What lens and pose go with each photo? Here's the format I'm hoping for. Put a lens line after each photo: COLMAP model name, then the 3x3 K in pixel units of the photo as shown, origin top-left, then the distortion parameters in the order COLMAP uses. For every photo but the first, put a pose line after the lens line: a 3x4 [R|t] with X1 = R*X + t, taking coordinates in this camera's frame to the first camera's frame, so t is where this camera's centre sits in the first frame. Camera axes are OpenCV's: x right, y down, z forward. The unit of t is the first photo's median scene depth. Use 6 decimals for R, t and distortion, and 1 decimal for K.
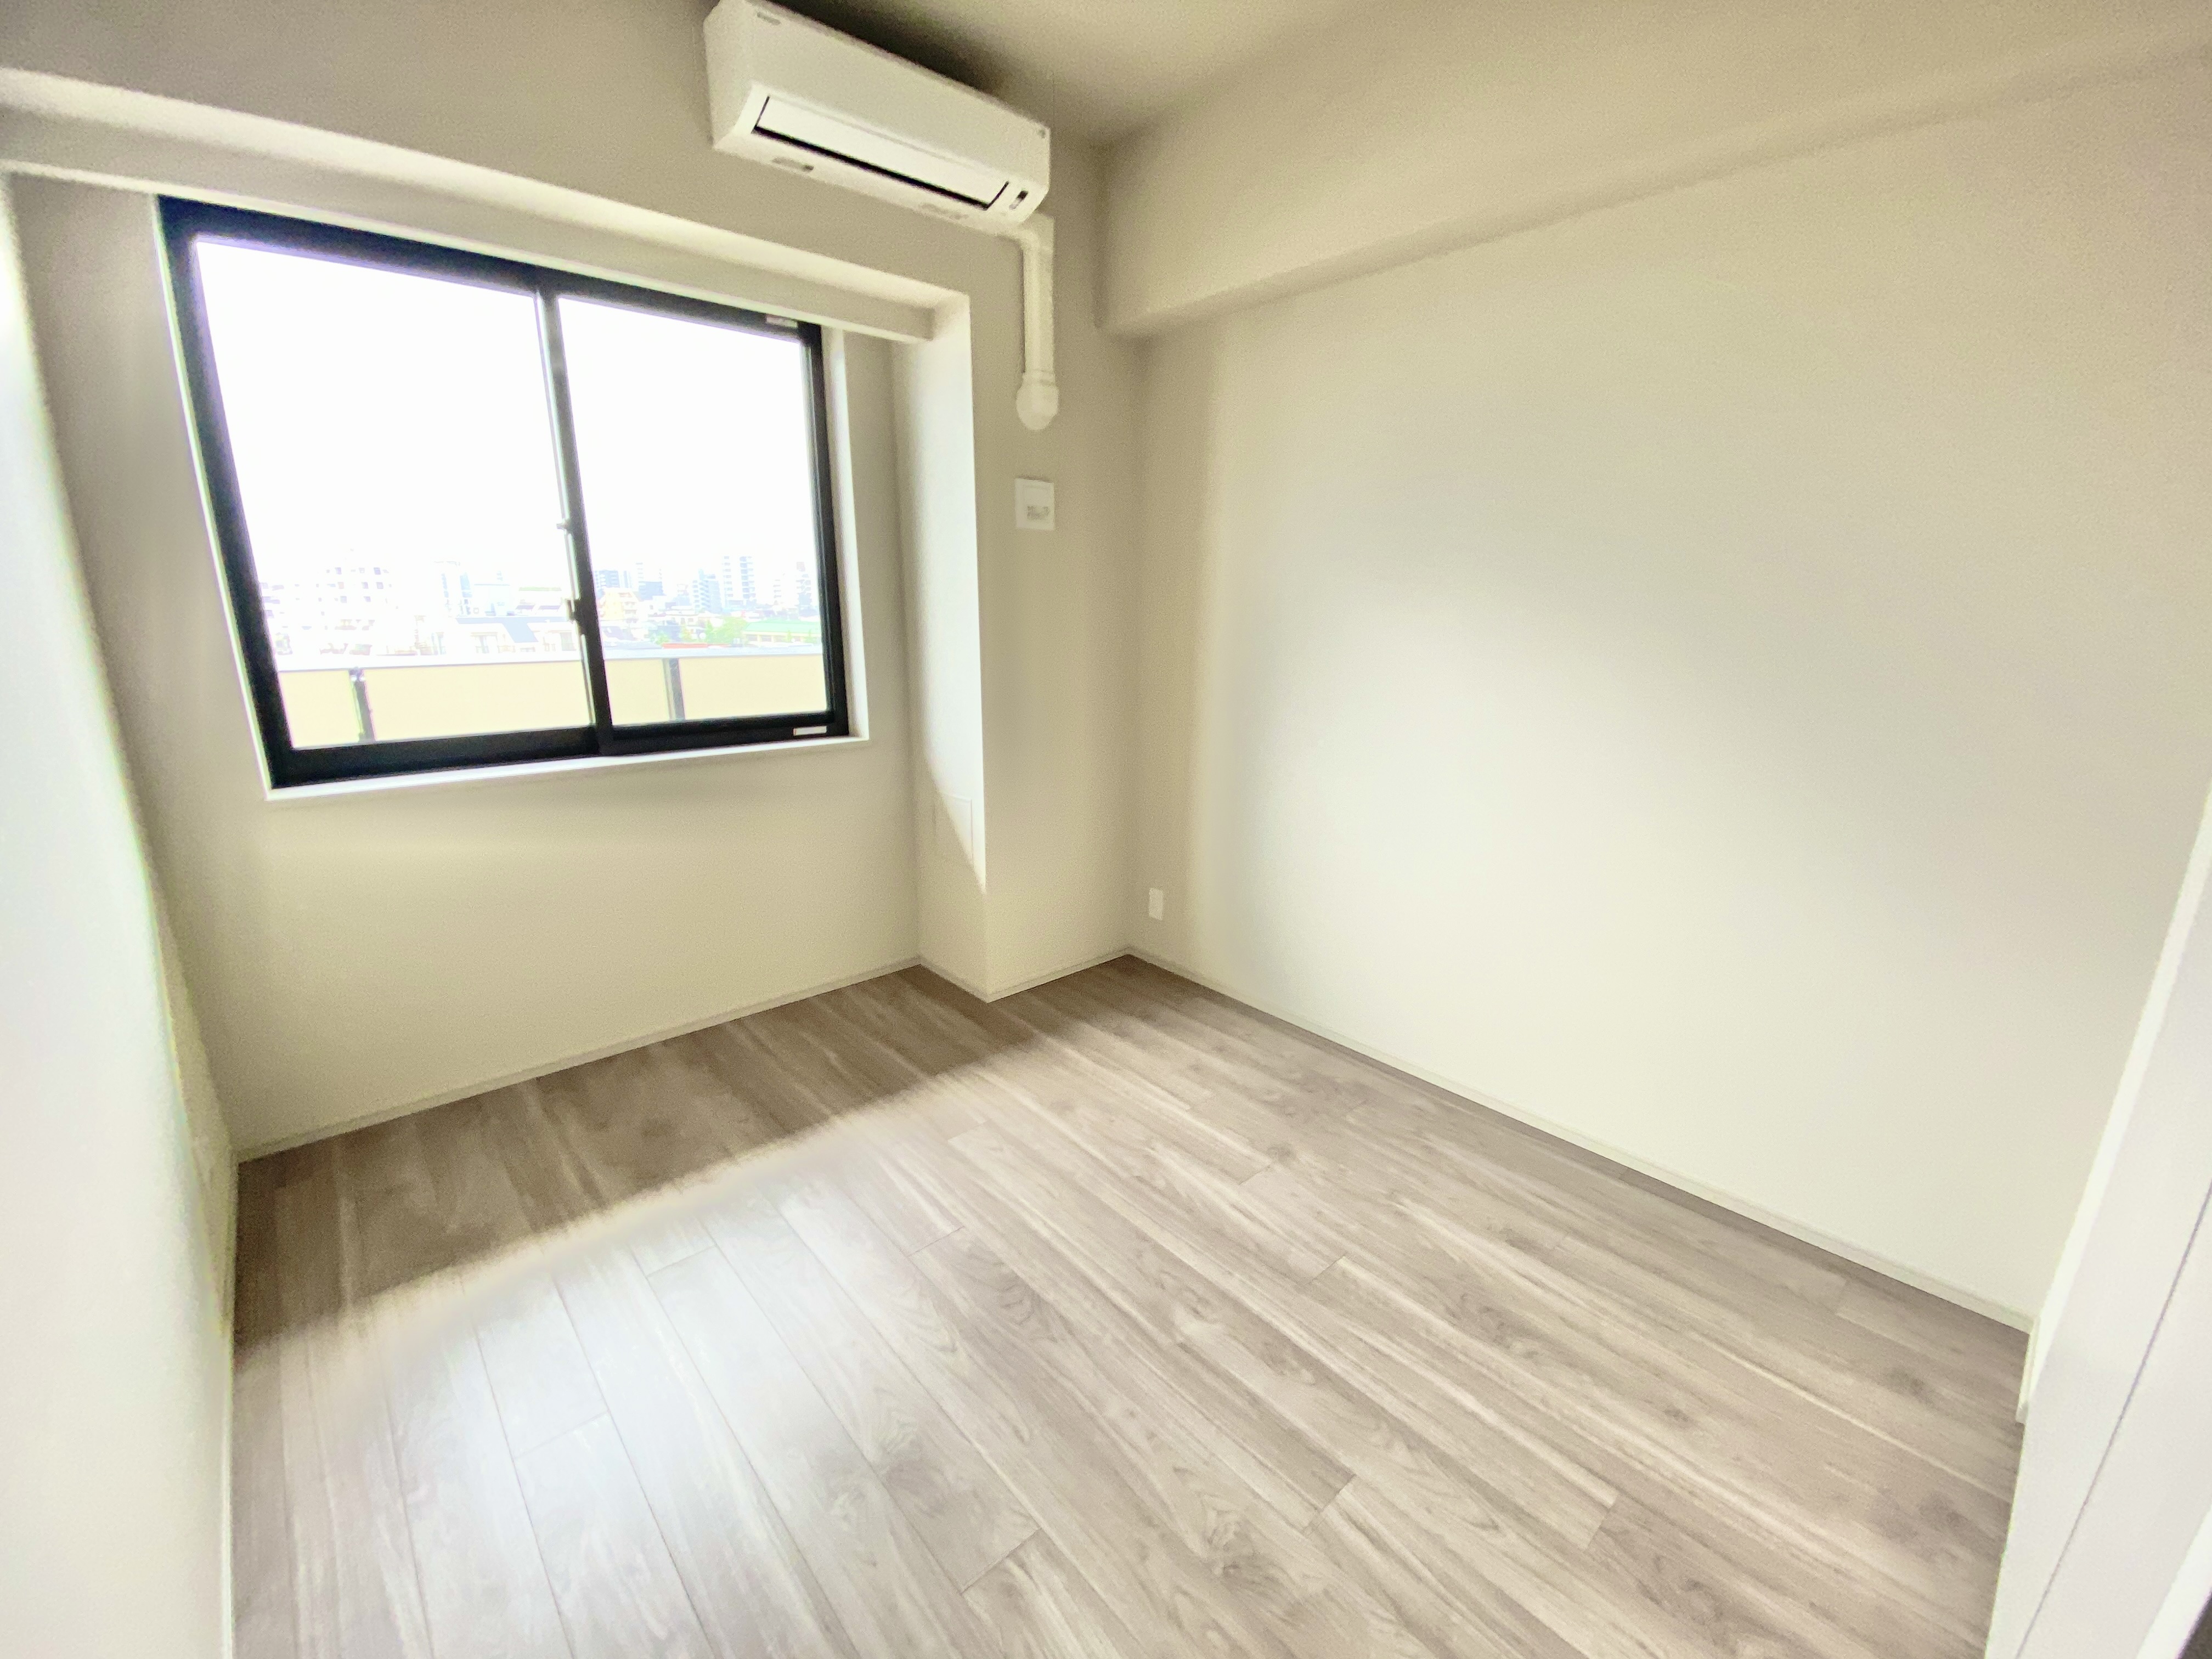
lens RADIAL K [[916.6, 0, 1109.8], [0, 916.6, 834.8], [0, 0, 1]] dist [0.000420, -0.002296]
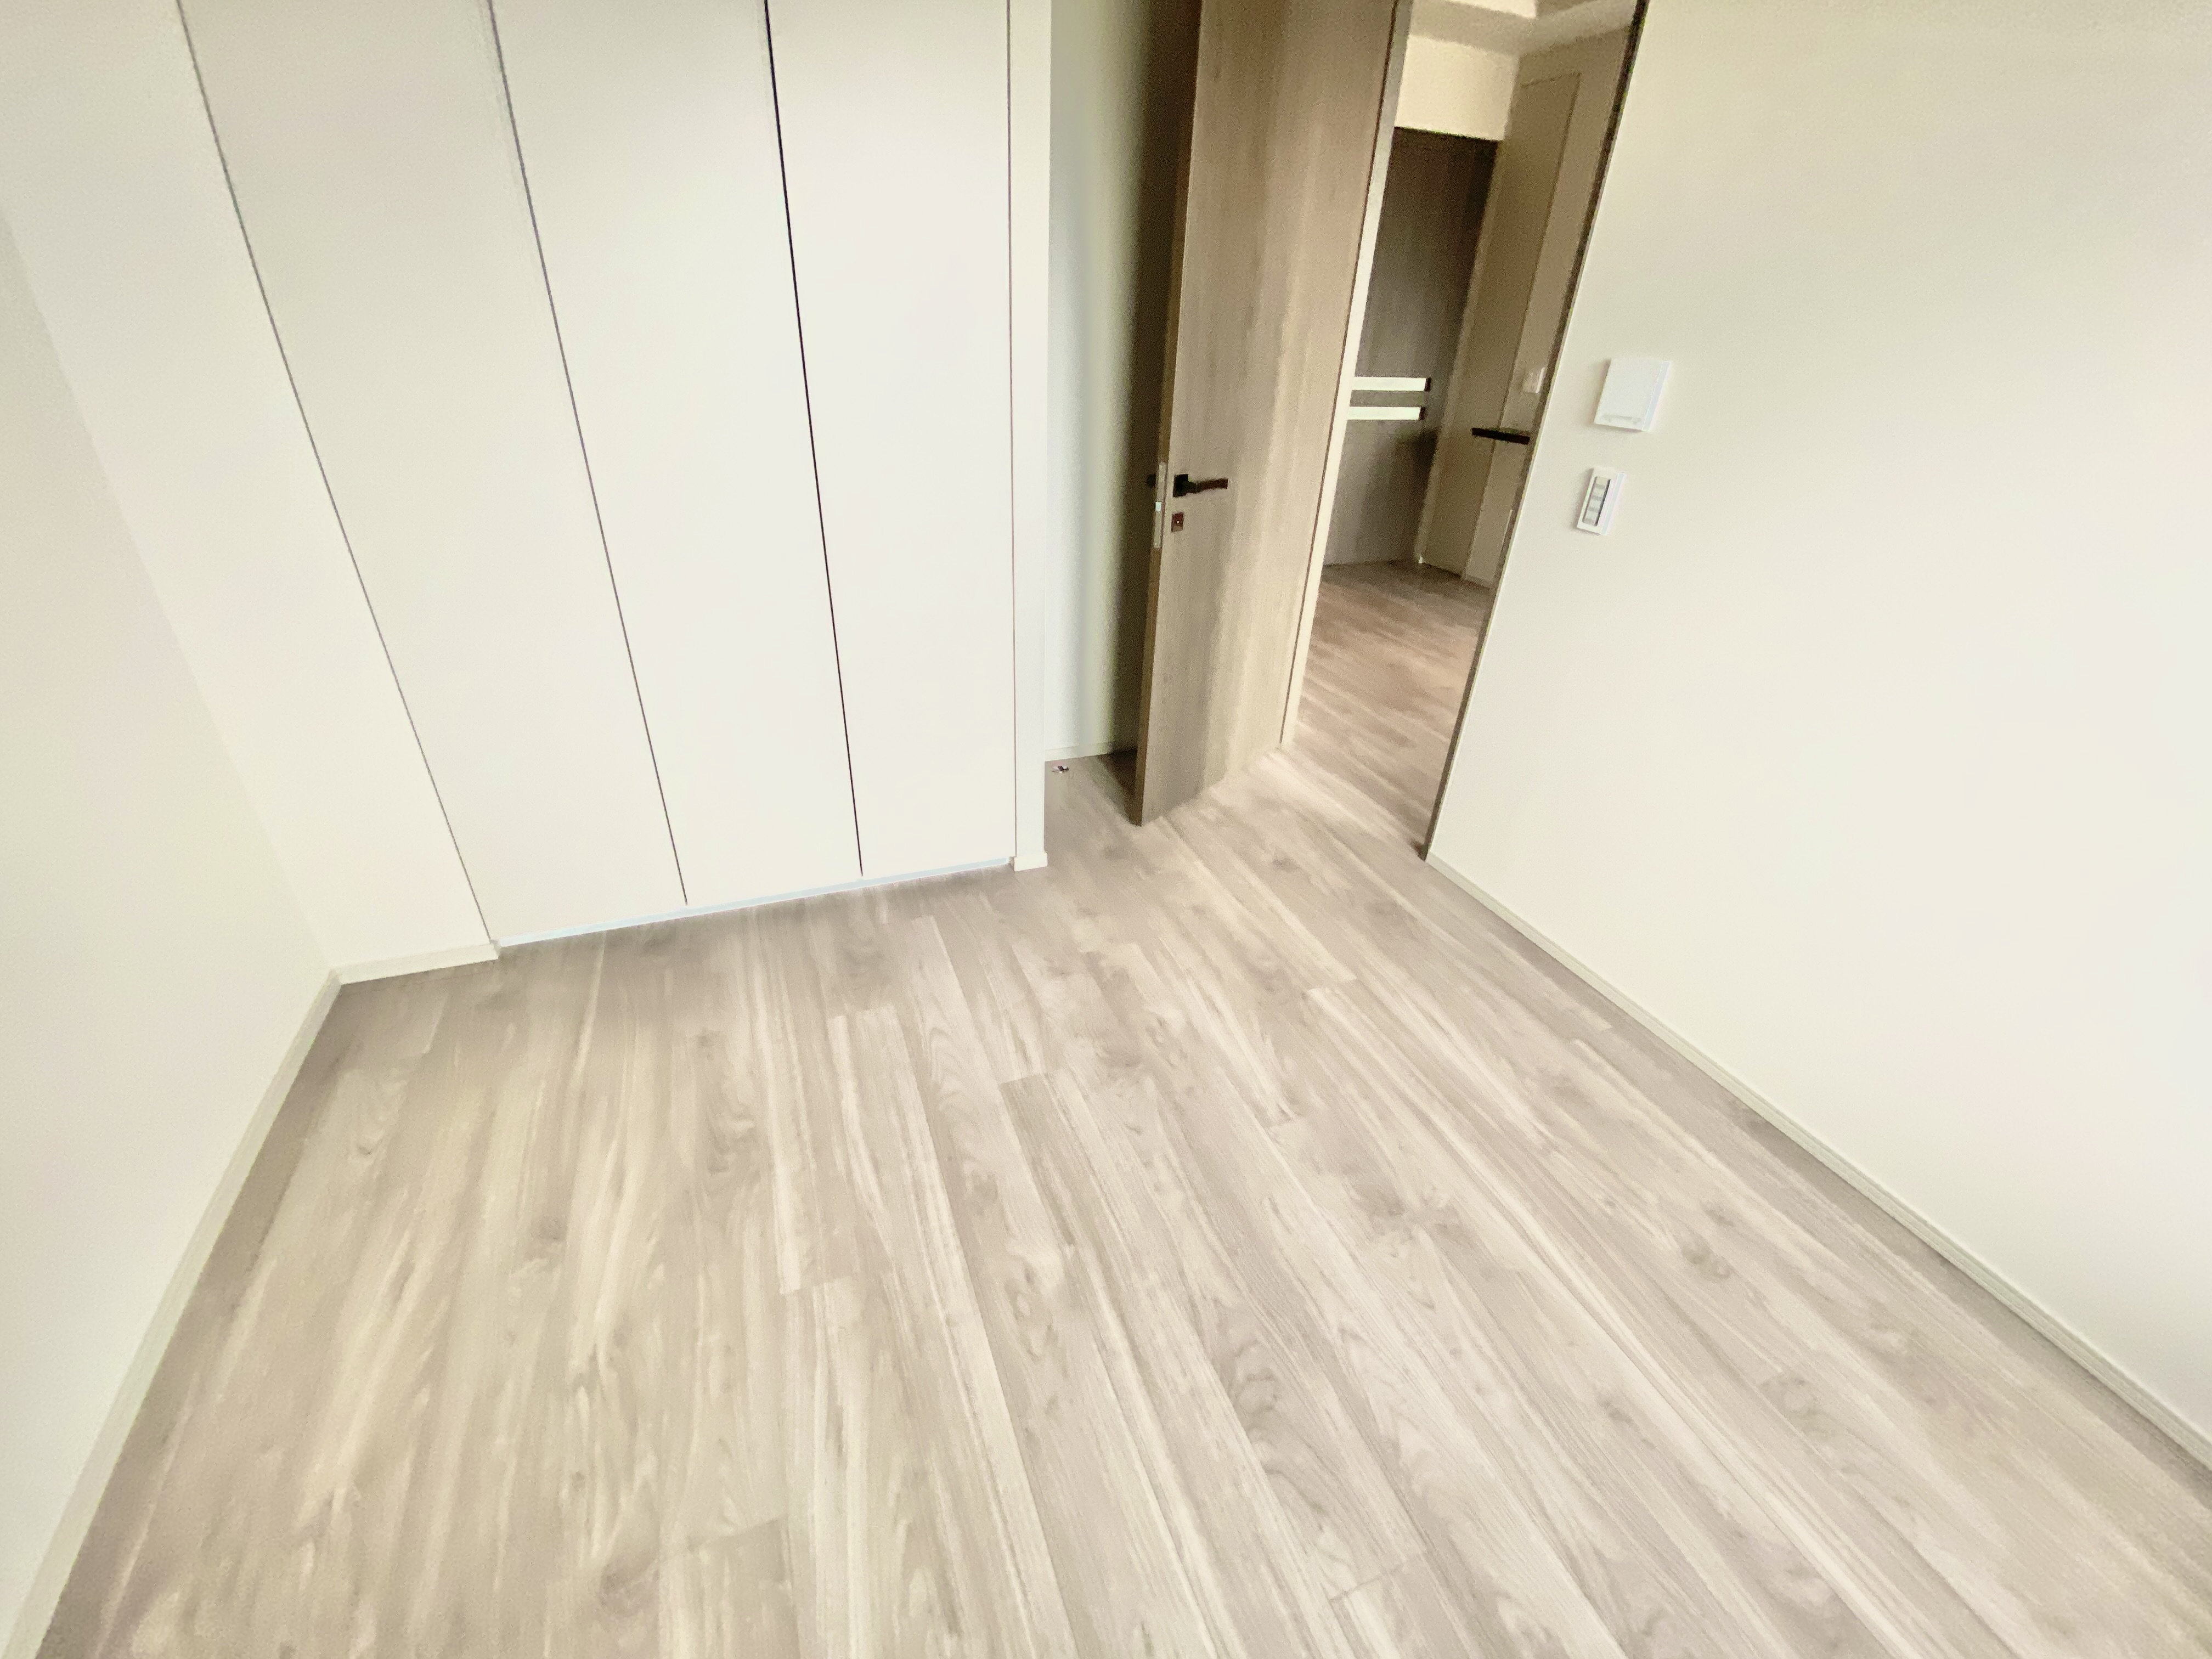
lens RADIAL K [[916.6, 0, 1126.6], [0, 916.6, 835.0], [0, 0, 1]] dist [0.000420, -0.002296]
pose [[-0.943056, -0.198691, 0.266771, -0.119857], [0.036188, 0.735953, 0.676065, -0.286297], [-0.330659, 0.647221, -0.686855, 1.314344]]
